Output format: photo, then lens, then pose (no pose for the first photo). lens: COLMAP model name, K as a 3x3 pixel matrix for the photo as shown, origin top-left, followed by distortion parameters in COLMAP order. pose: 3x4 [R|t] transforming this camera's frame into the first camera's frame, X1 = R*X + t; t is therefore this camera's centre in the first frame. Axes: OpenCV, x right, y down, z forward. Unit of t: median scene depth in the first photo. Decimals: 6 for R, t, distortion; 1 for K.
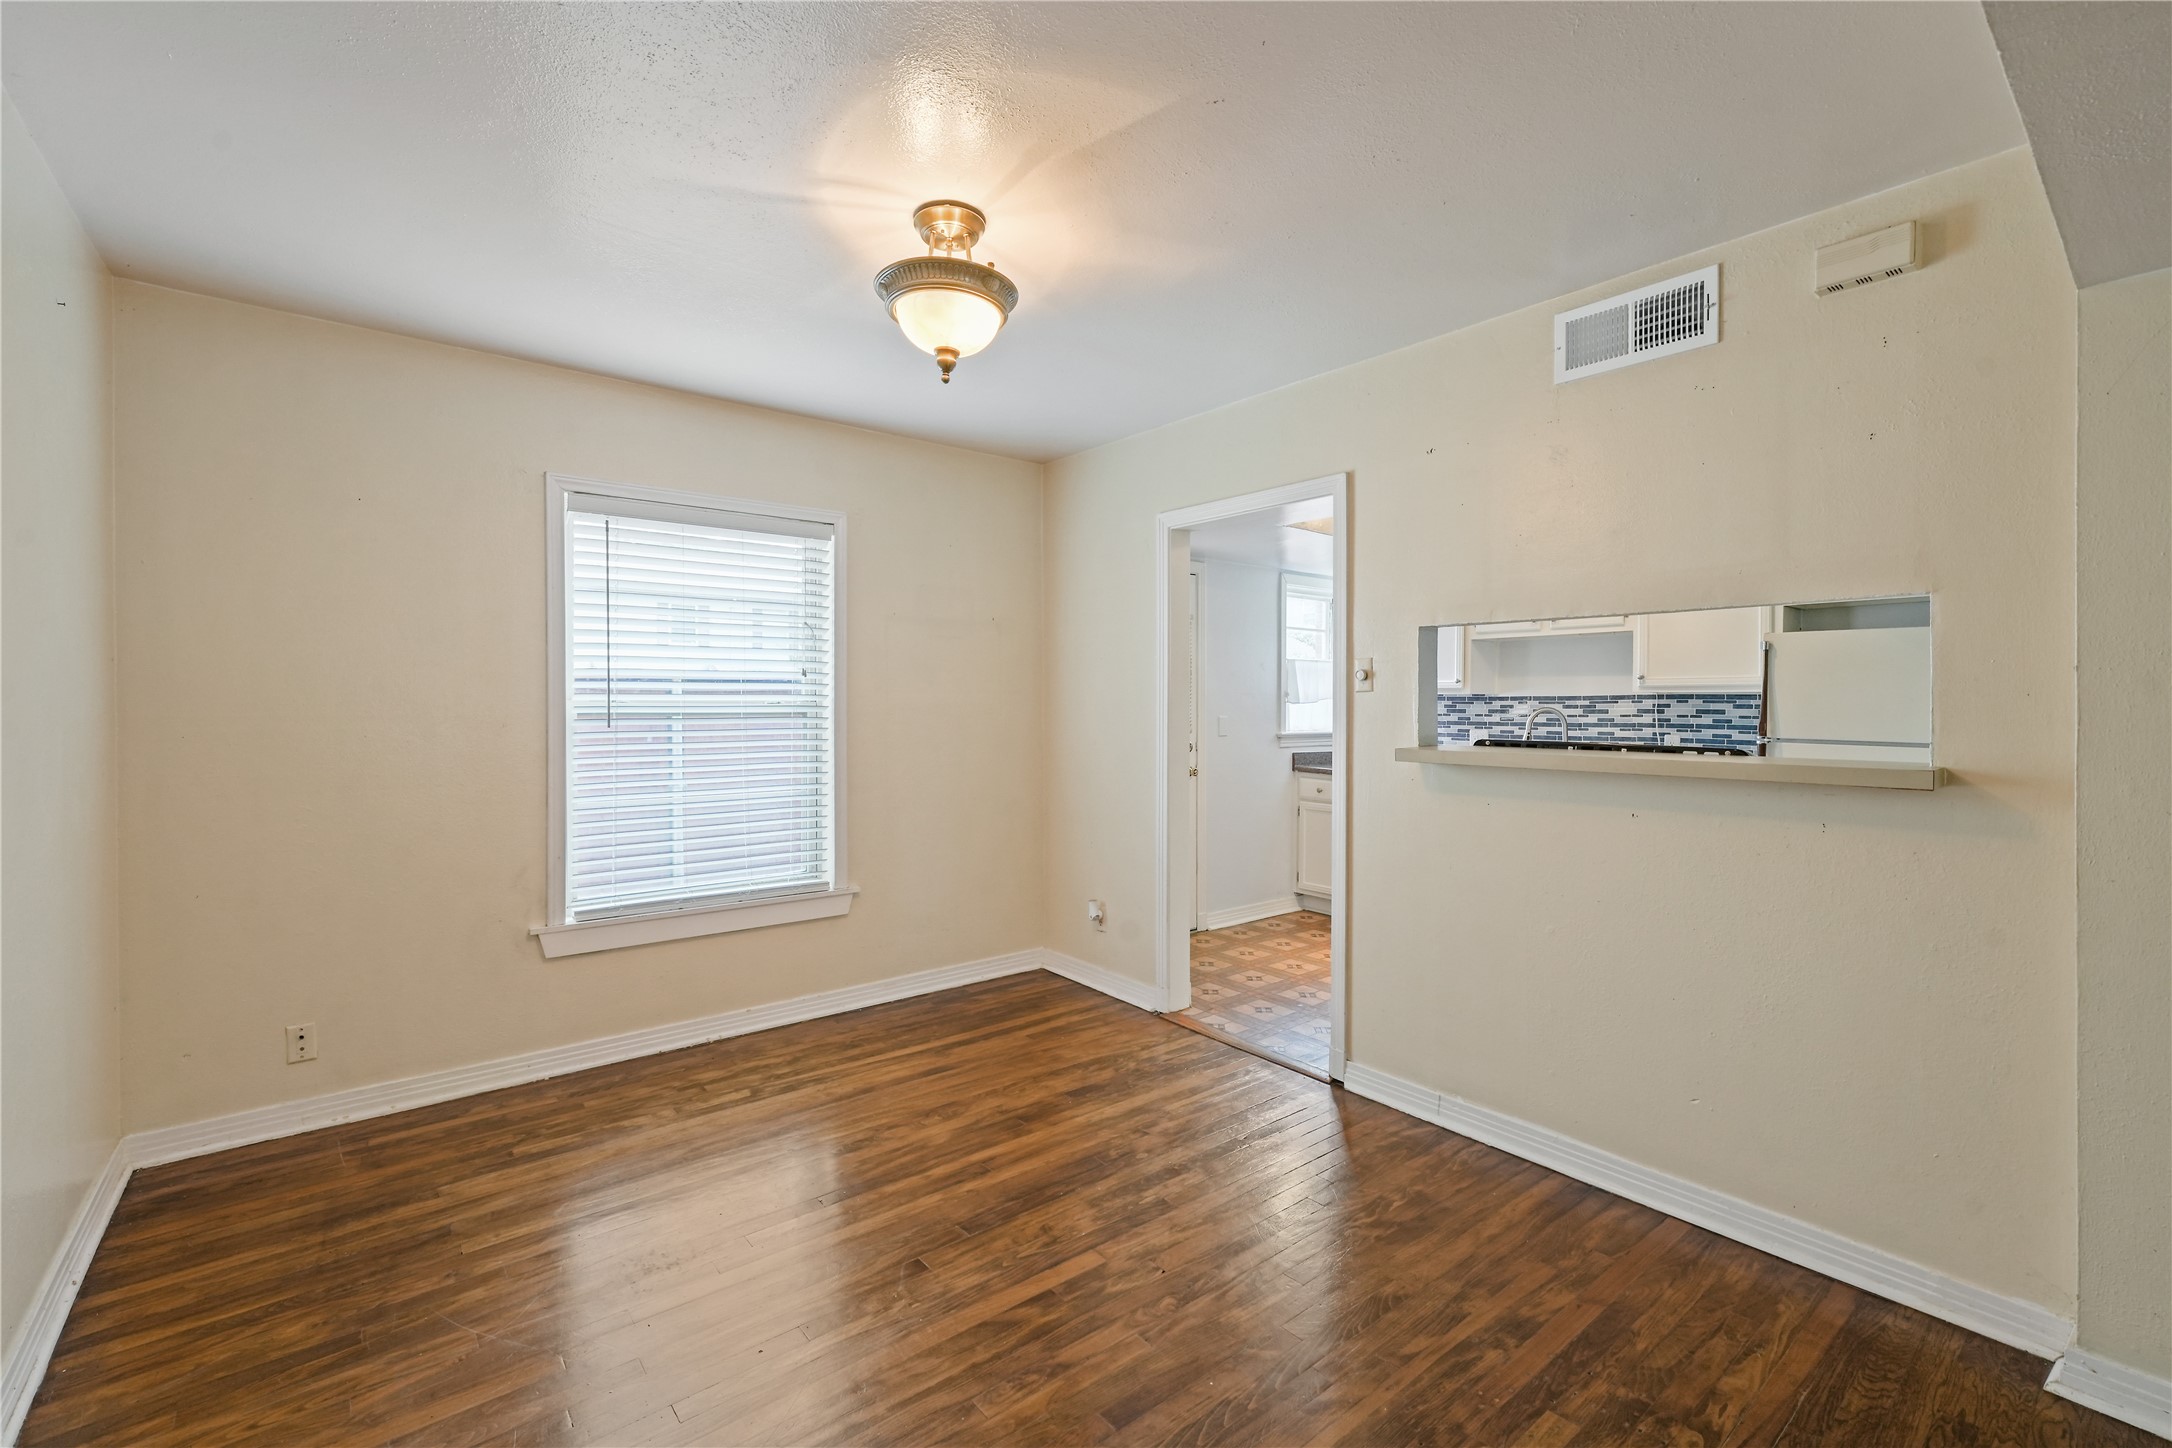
lens RADIAL K [[906.3, 0, 1082.3], [0, 906.3, 713.2], [0, 0, 1]] dist [-0.017886, 0.000152]
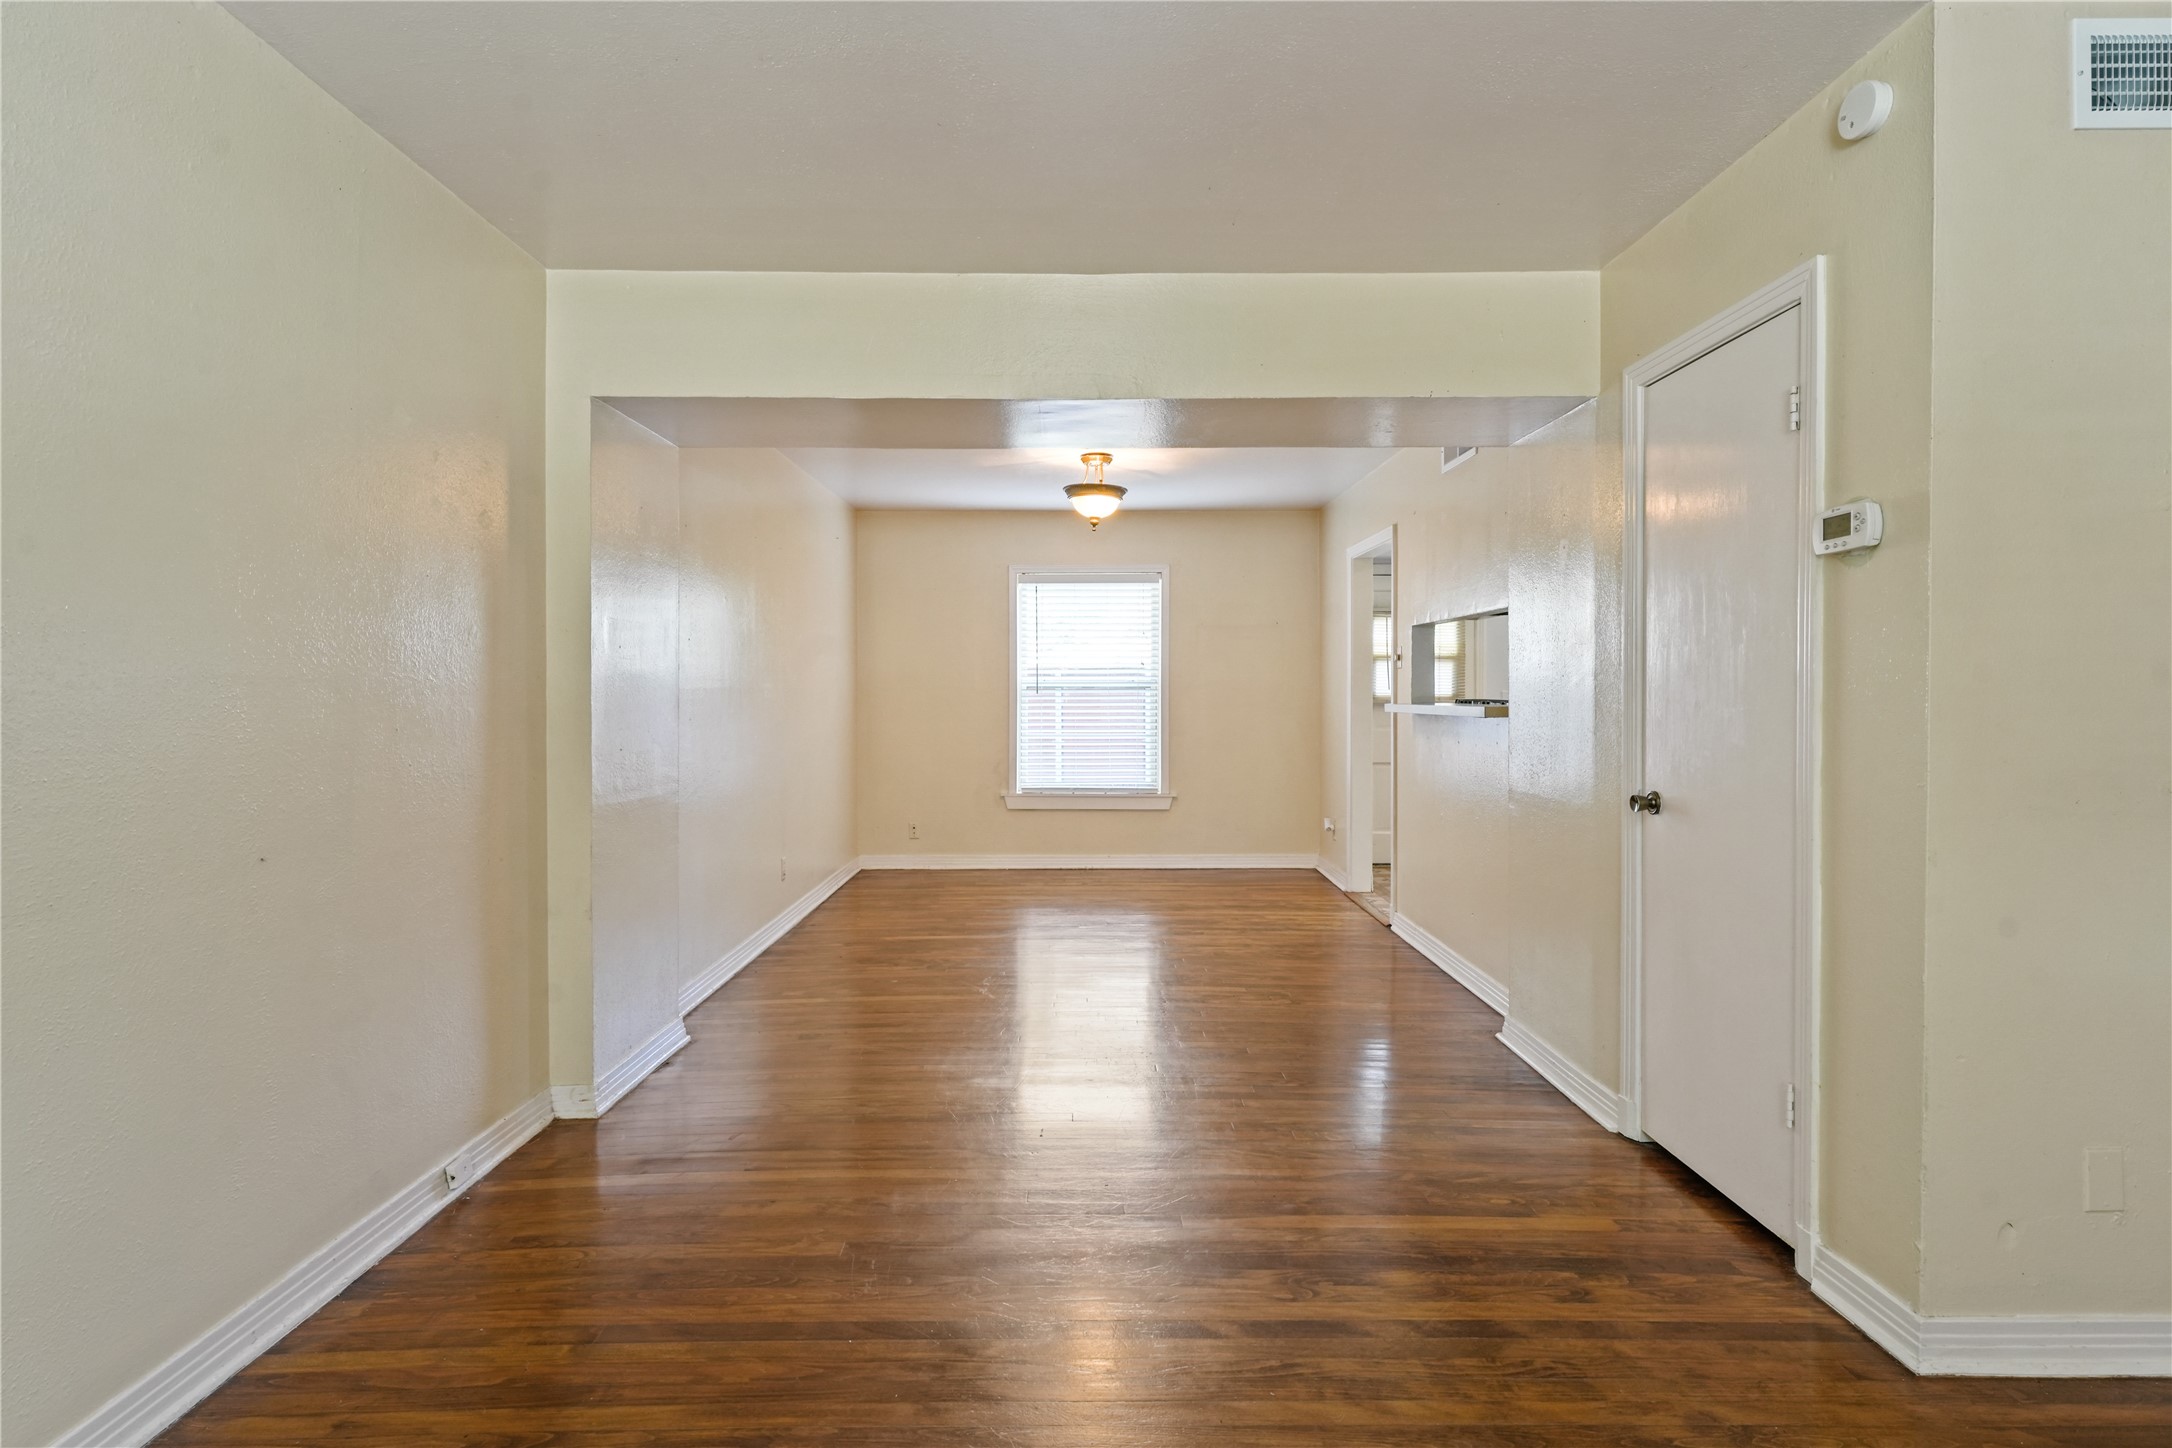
lens RADIAL K [[1033.2, 0, 1090.7], [0, 1033.2, 705.2], [0, 0, 1]] dist [0.002093, -0.000598]
pose [[0.780233, 0.004444, -0.625473, 0.794486], [-0.004007, 0.999990, 0.002107, 0.029757], [0.625476, 0.000862, 0.780243, -0.546030]]
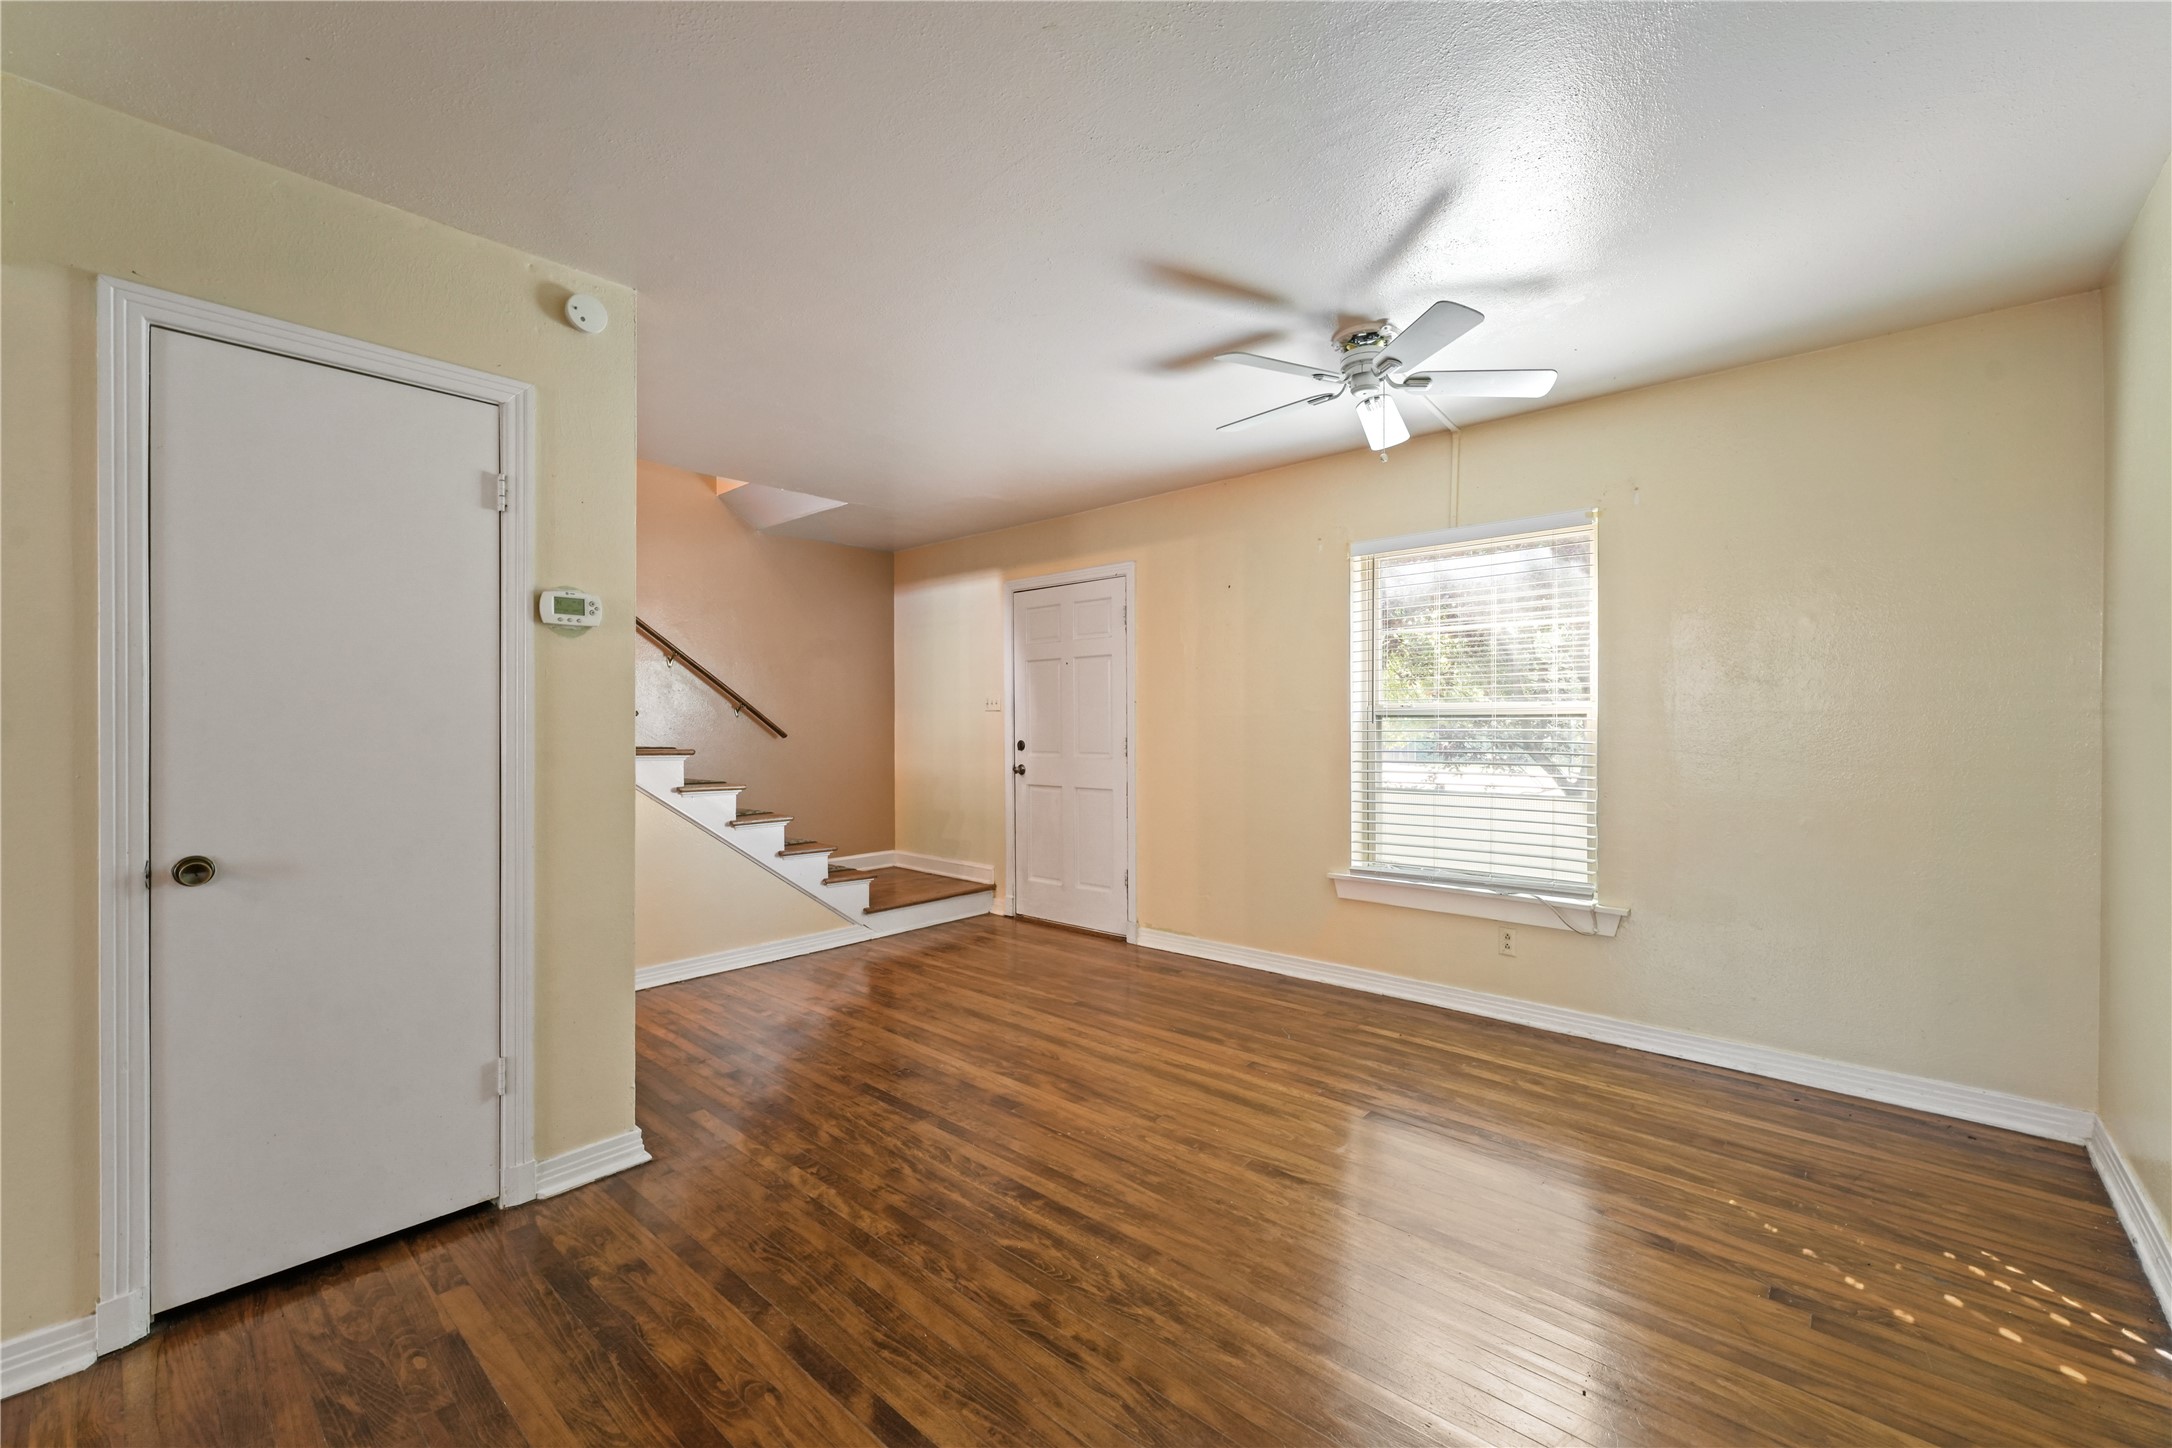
lens RADIAL K [[877.7, 0, 1083.6], [0, 877.7, 724.2], [0, 0, 1]] dist [0.001864, -0.000150]
pose [[-0.158706, -0.001407, 0.987325, 0.095342], [0.005888, 0.999980, 0.002371, 0.019782], [-0.987308, 0.006190, -0.158695, -0.138503]]
